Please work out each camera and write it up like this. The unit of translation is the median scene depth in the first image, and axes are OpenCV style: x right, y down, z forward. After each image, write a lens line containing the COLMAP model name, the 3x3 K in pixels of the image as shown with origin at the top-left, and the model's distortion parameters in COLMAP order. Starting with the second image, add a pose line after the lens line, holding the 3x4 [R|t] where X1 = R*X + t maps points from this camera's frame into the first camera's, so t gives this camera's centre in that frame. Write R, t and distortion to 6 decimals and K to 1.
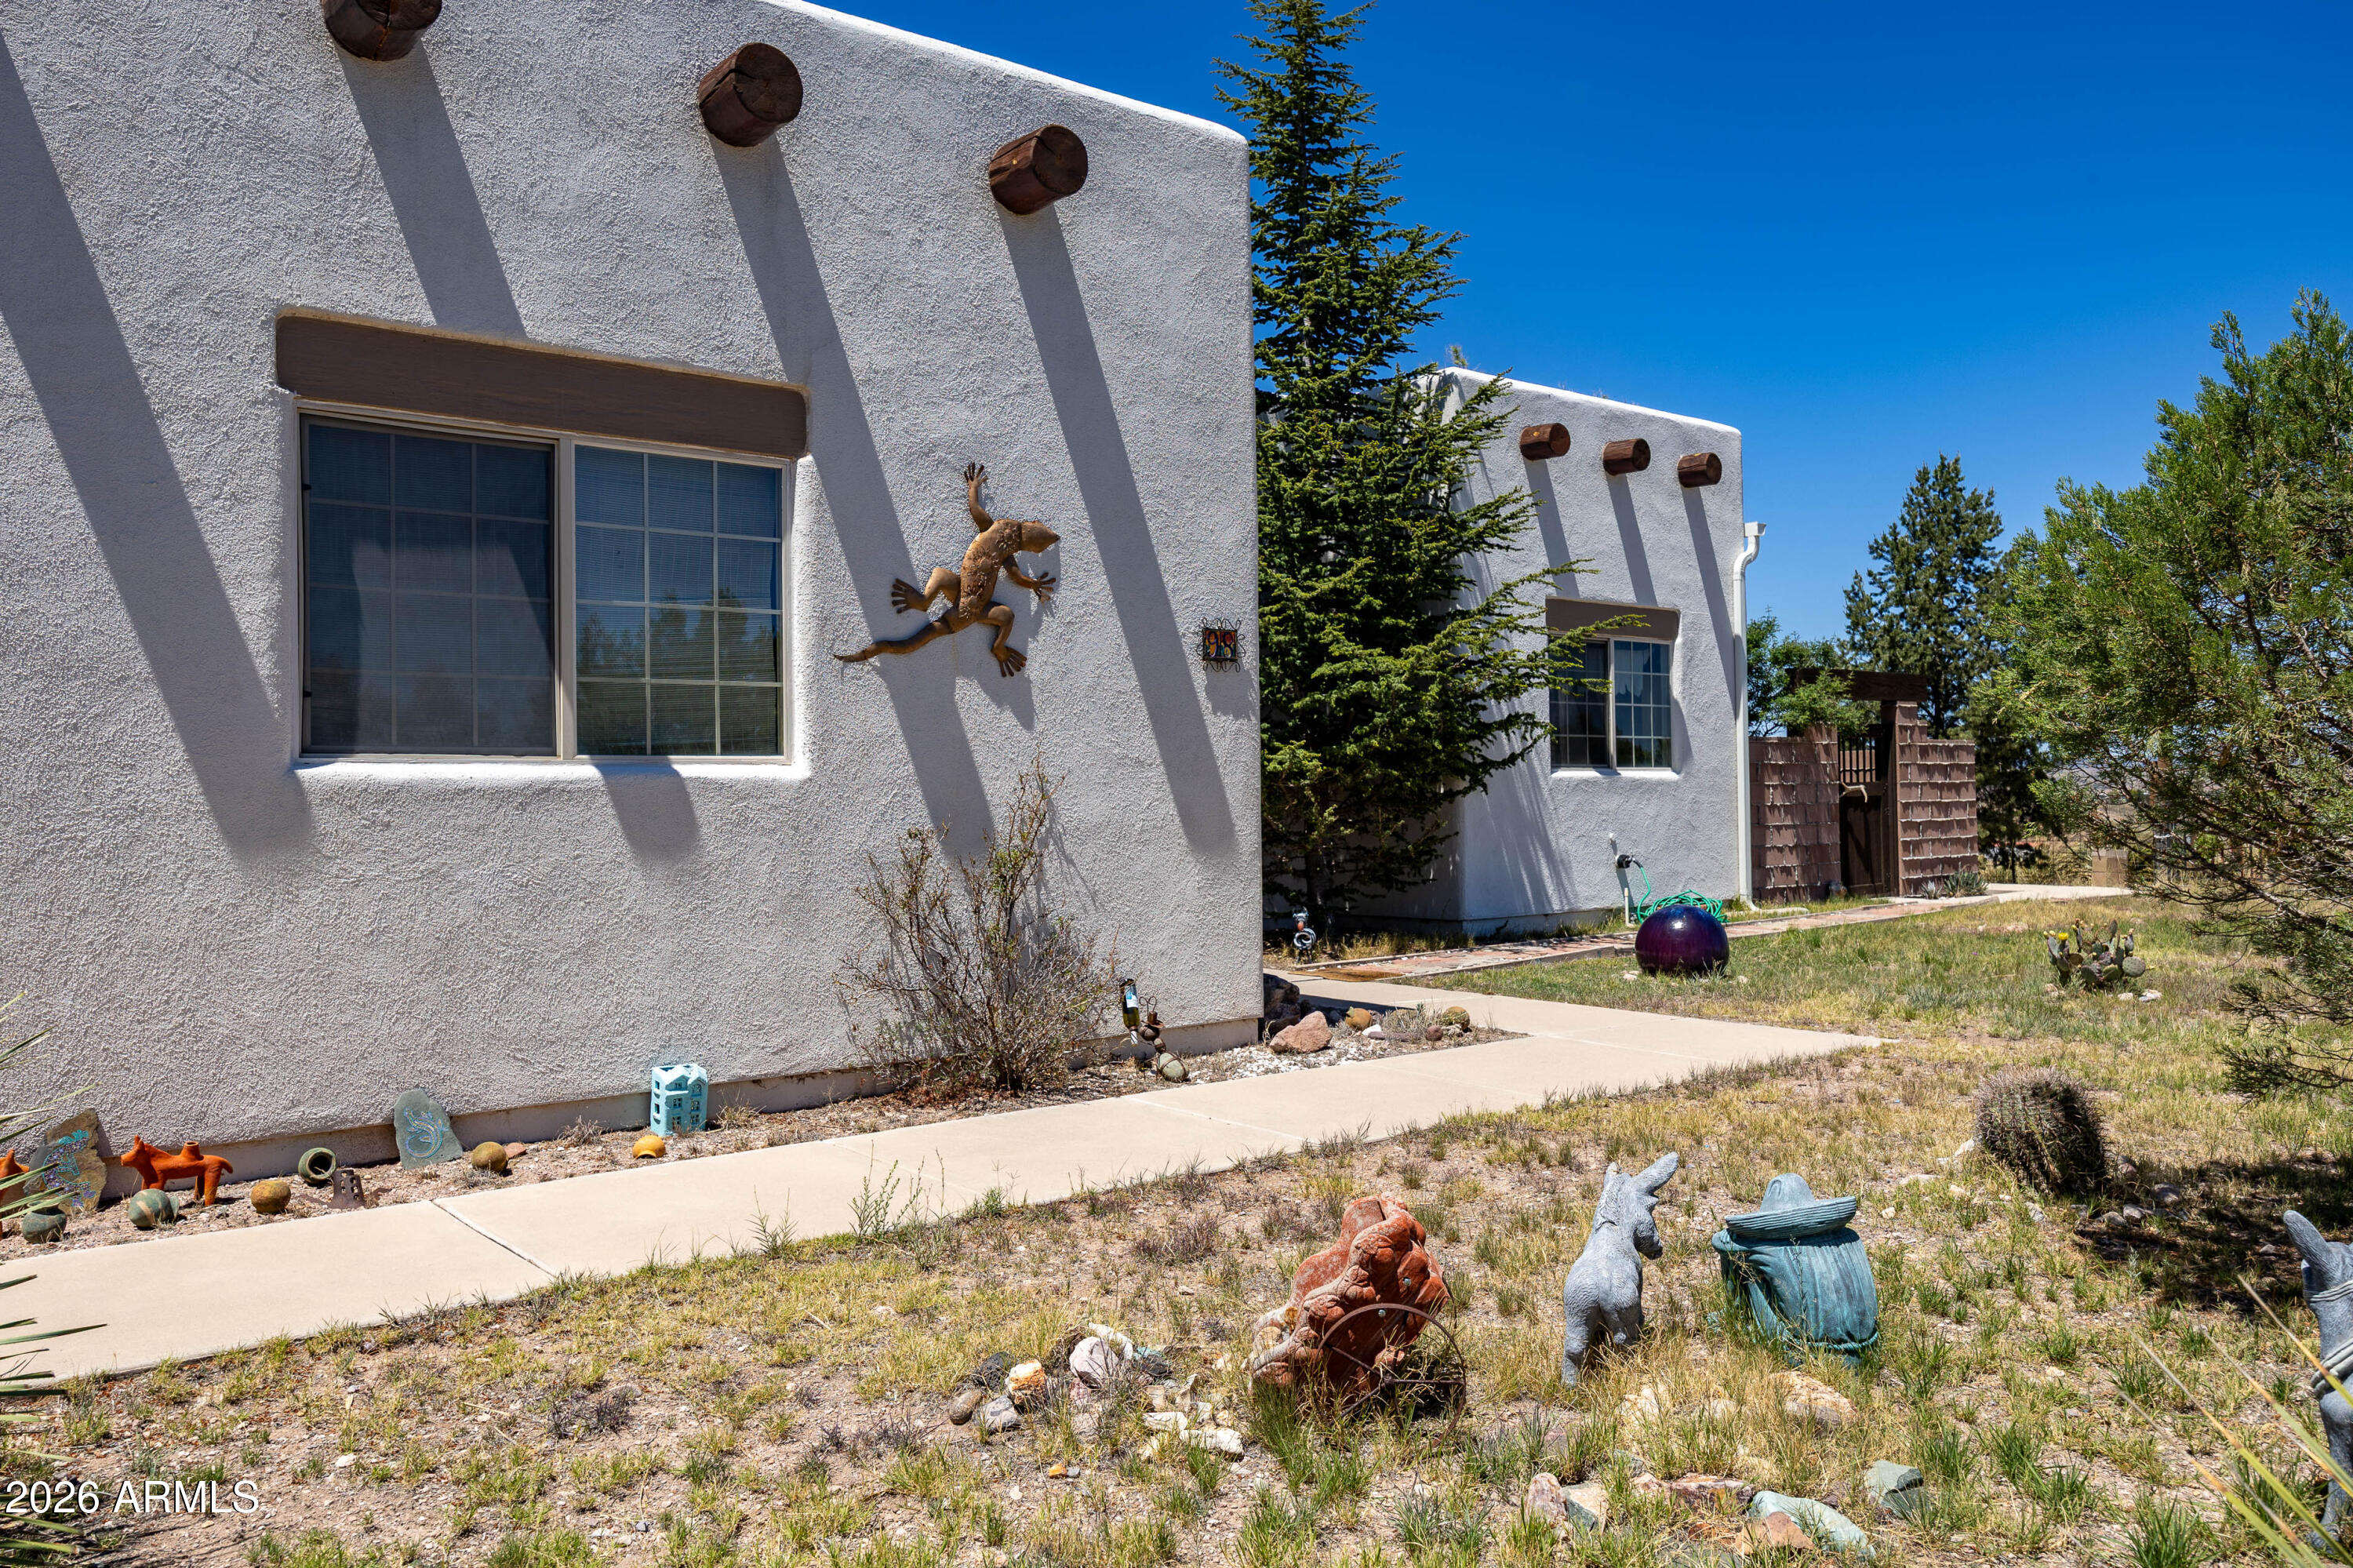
lens RADIAL K [[1790.0, 0, 1174.6], [0, 1790.0, 775.4], [0, 0, 1]] dist [0.007108, 0.002134]
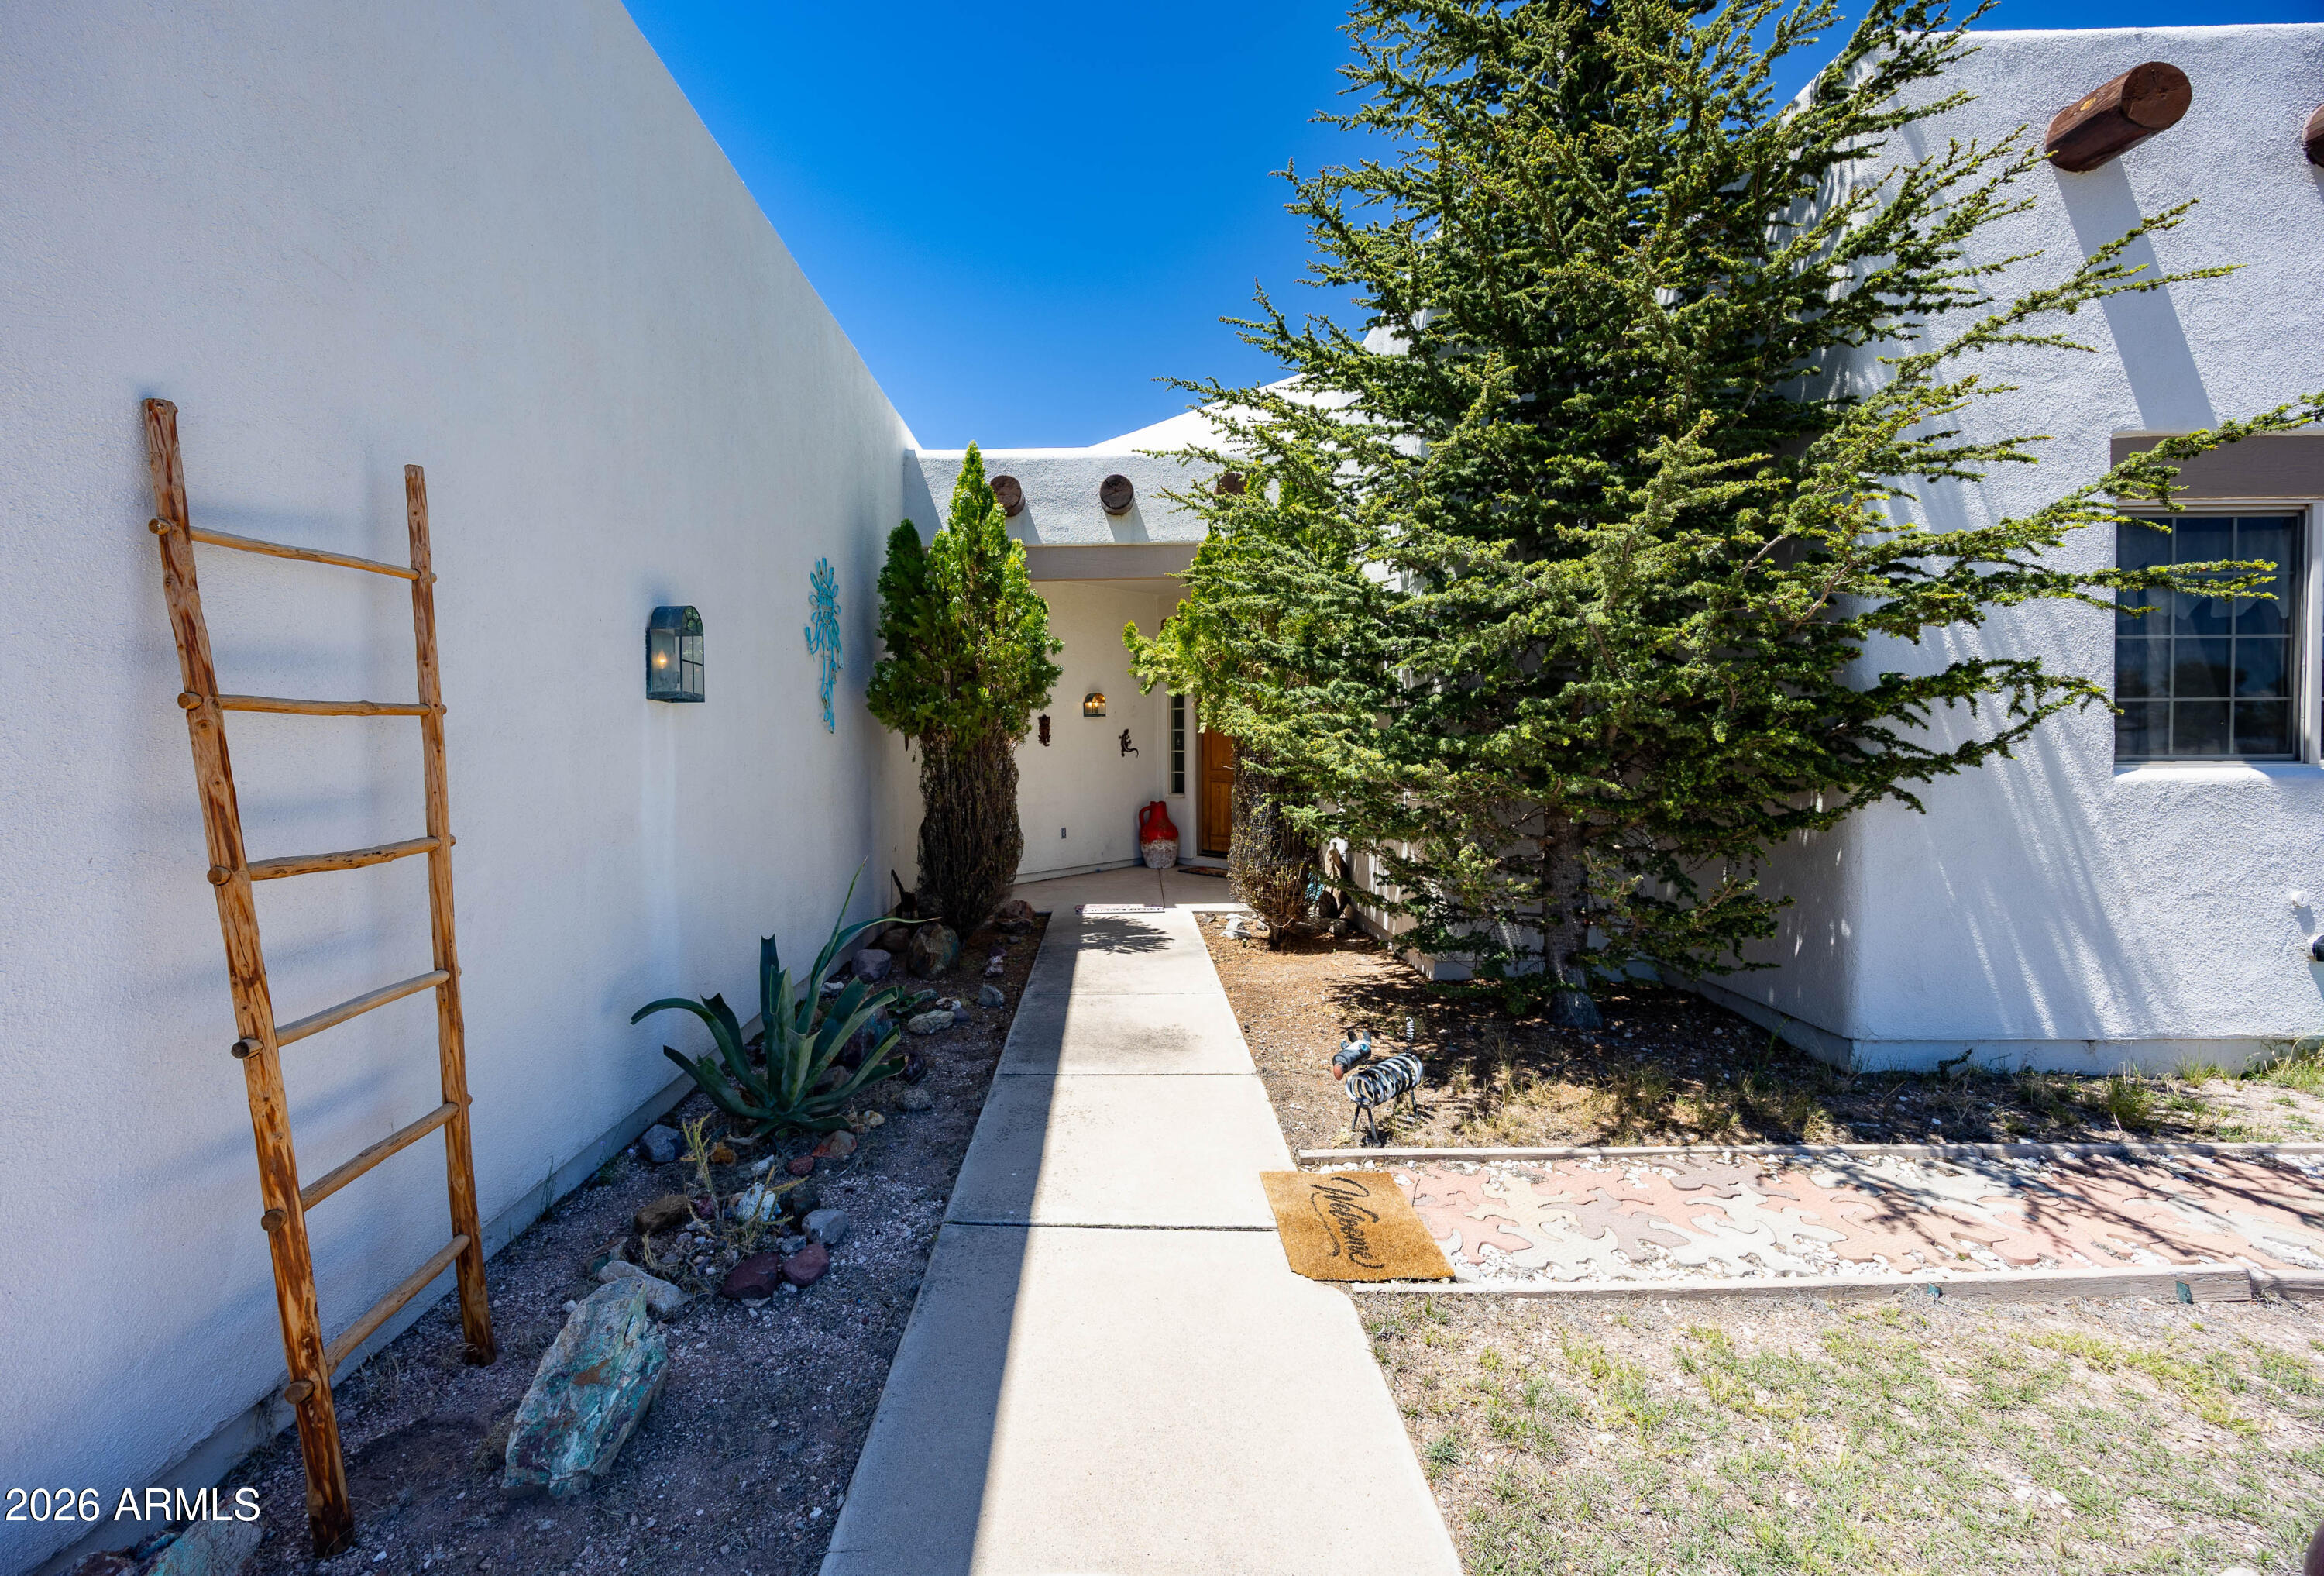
lens RADIAL K [[958.6, 0, 1109.7], [0, 958.6, 767.9], [0, 0, 1]] dist [0.001119, 0.000064]
pose [[0.772683, 0.021291, -0.634435, 0.172753], [0.010646, 0.998862, 0.046487, -0.019811], [0.634703, -0.042674, 0.771577, 0.638522]]
